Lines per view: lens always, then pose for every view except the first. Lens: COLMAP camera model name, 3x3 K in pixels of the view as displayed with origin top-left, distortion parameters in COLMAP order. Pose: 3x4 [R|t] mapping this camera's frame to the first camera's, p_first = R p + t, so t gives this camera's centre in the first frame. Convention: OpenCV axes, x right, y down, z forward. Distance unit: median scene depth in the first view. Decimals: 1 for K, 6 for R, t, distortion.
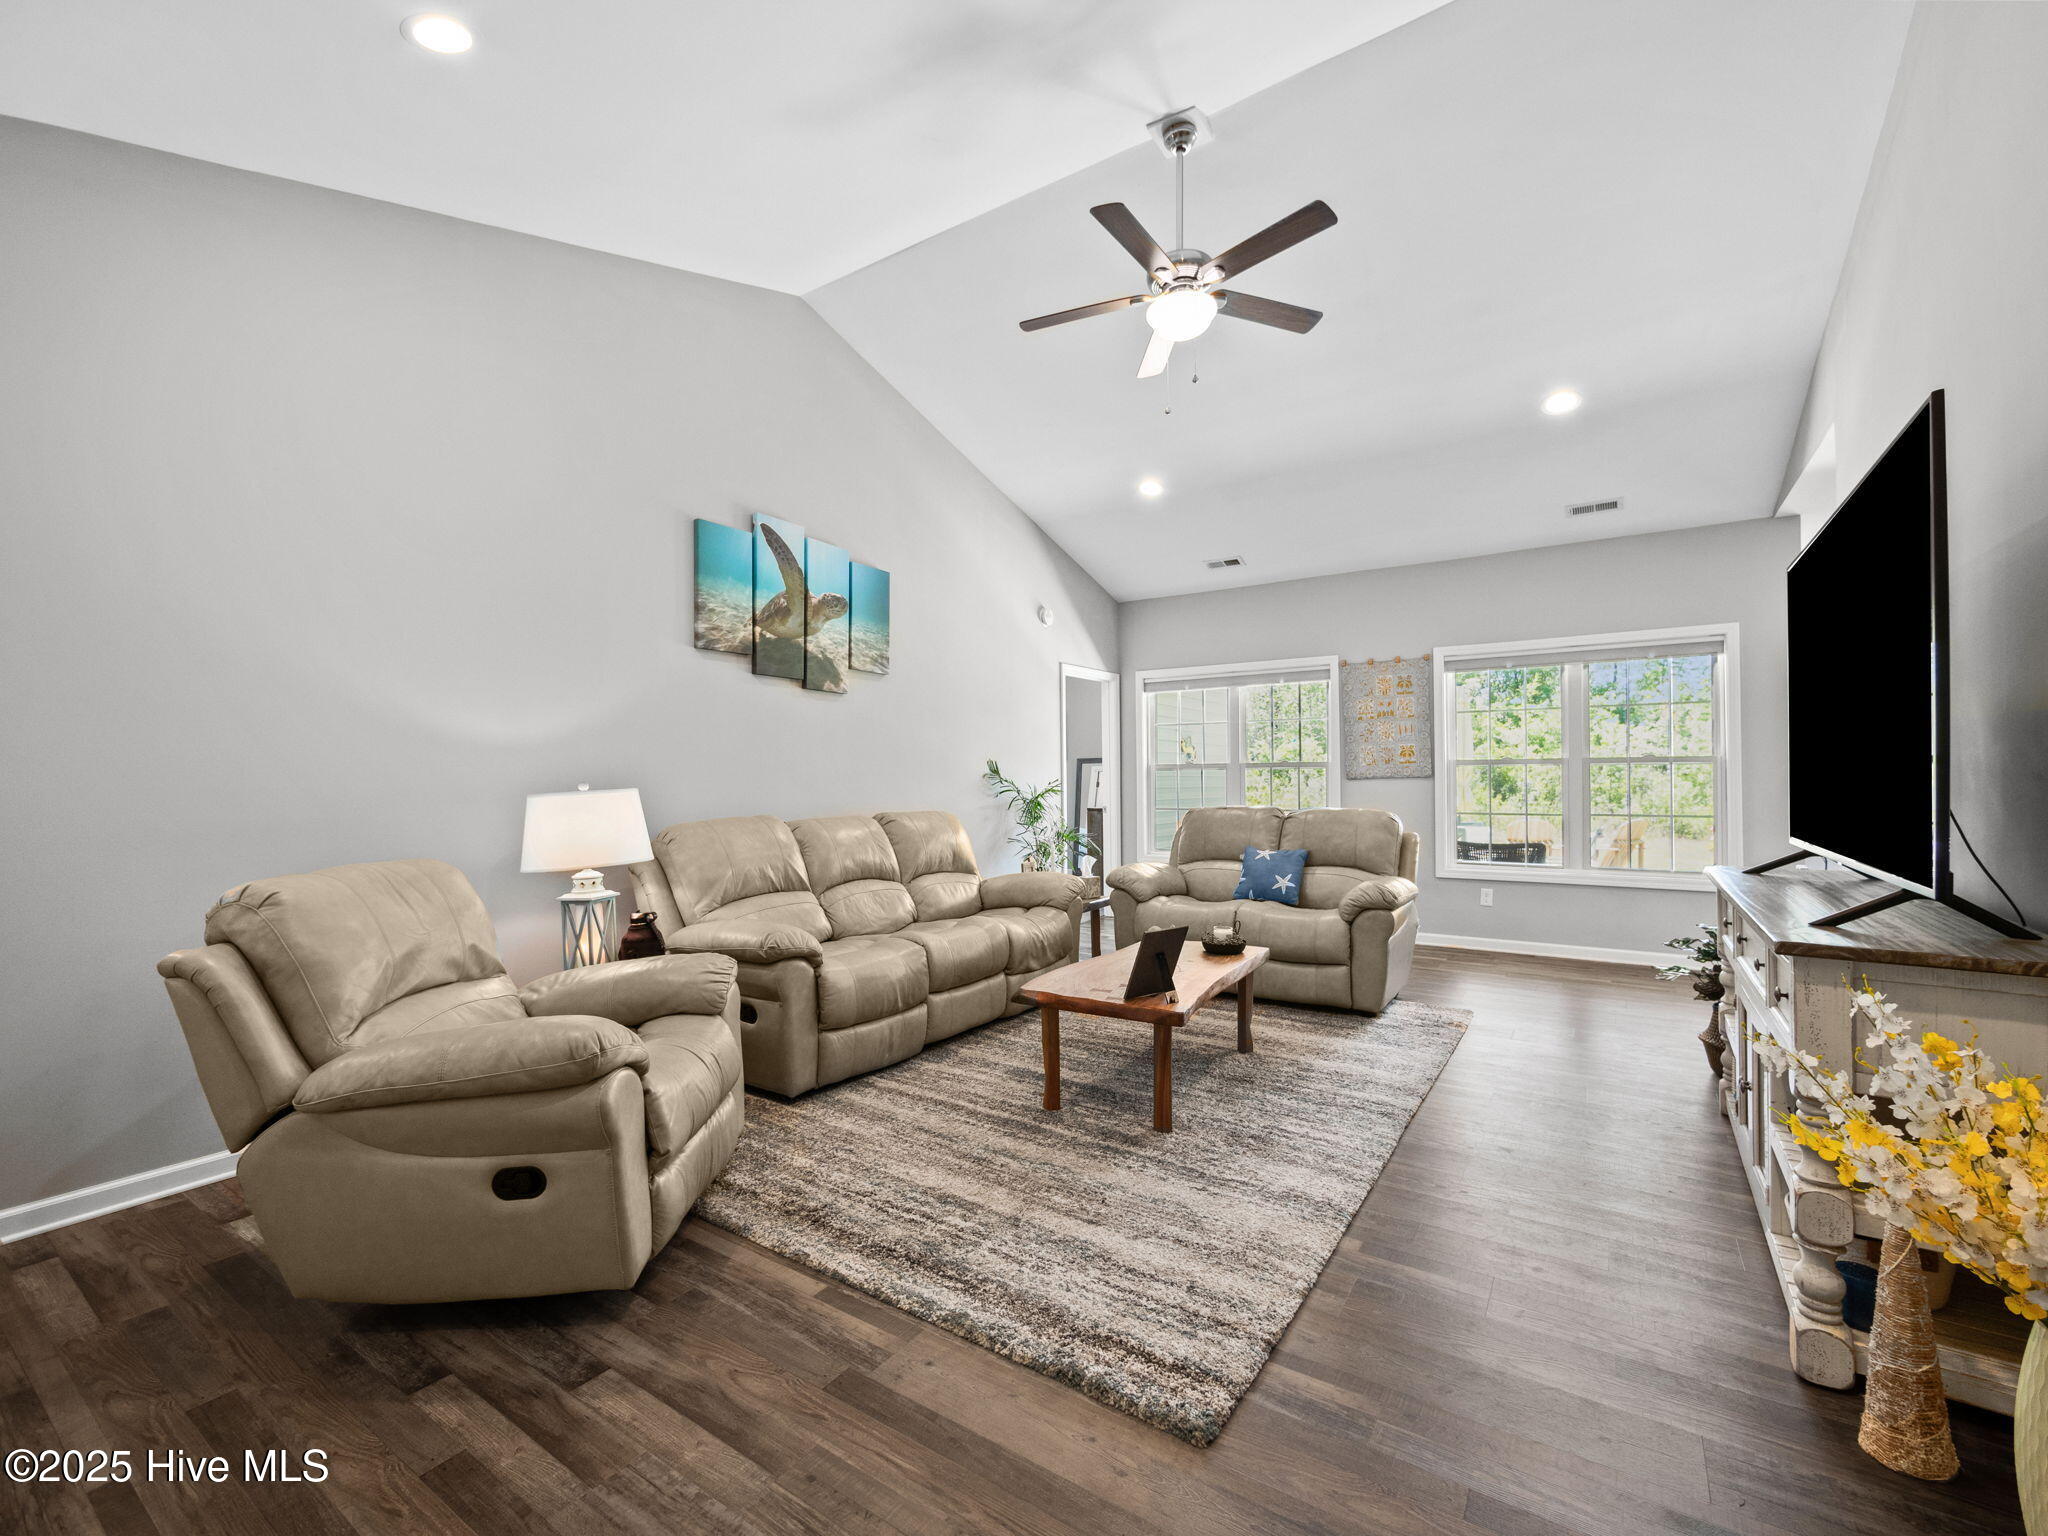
lens RADIAL K [[866.3, 0, 1027.2], [0, 866.3, 772.9], [0, 0, 1]] dist [-0.006036, 0.000339]
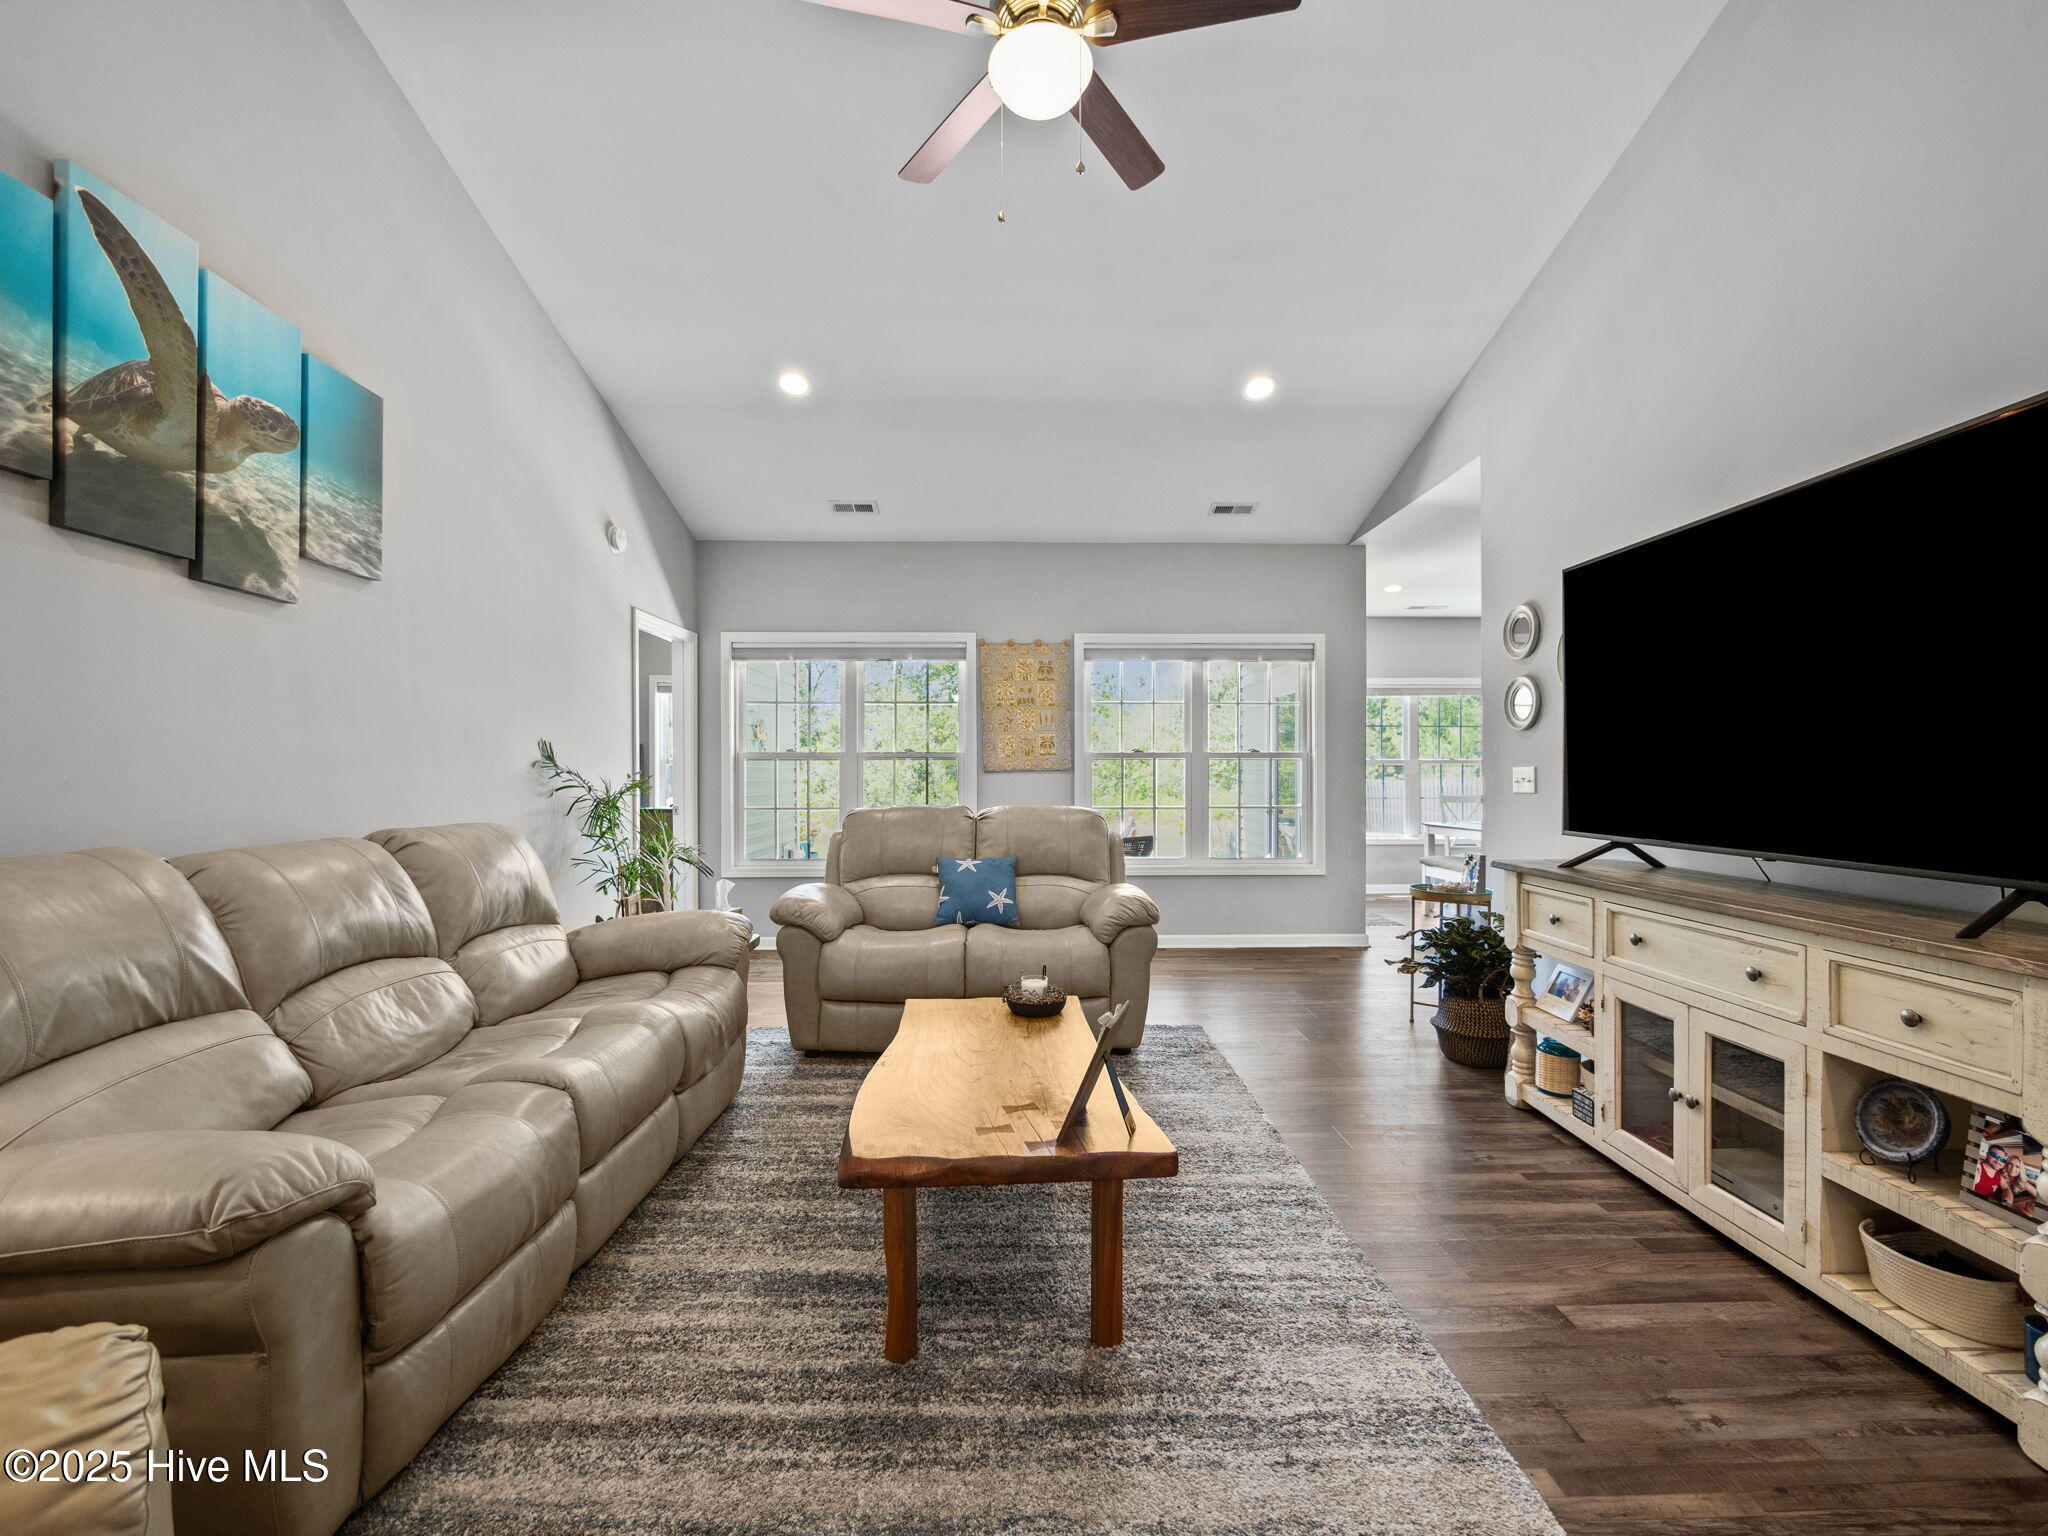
lens RADIAL K [[866.3, 0, 1031.1], [0, 866.3, 773.7], [0, 0, 1]] dist [-0.006036, 0.000339]
pose [[0.818147, 0.004095, 0.574994, -0.154287], [-0.008489, 0.999952, 0.004957, 0.005487], [-0.574946, -0.008936, 0.818143, 0.341509]]
